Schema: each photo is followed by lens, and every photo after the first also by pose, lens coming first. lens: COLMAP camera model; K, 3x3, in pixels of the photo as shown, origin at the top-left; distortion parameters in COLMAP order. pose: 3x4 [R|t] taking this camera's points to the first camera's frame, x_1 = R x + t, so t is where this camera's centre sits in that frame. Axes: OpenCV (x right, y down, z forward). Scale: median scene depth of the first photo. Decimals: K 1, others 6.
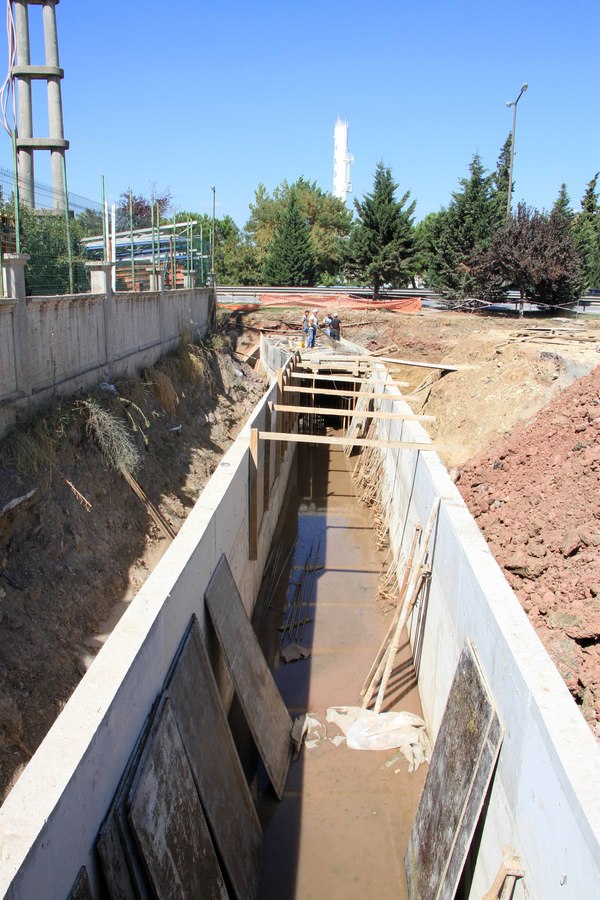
lens RADIAL K [[756.5, 0, 303.2], [0, 756.5, 449.7], [0, 0, 1]] dist [-0.108561, 0.014557]
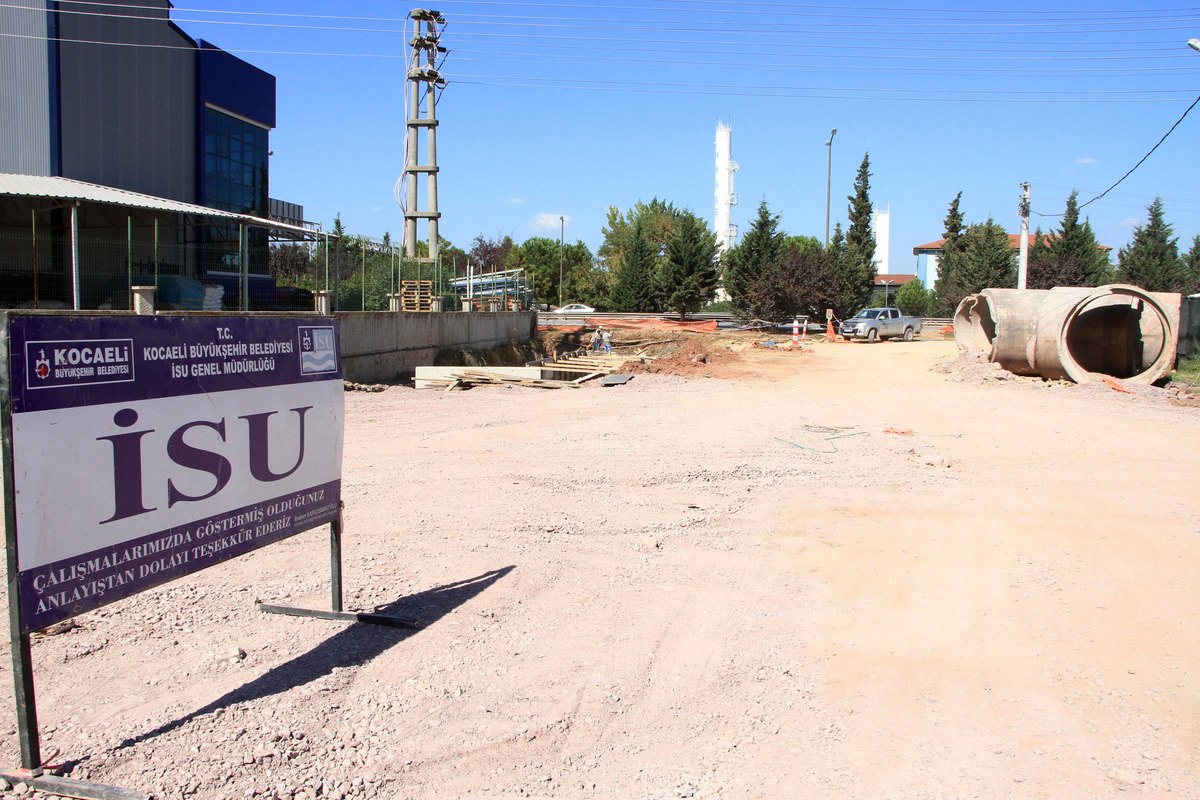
lens RADIAL K [[1008.6, 0, 597.6], [0, 1008.6, 401.7], [0, 0, 1]] dist [-0.108561, 0.014557]
pose [[0.994491, 0.003317, -0.104773, 0.135009], [-0.016680, 0.991772, -0.126922, 0.135068], [0.103490, 0.127970, 0.986364, -0.589164]]
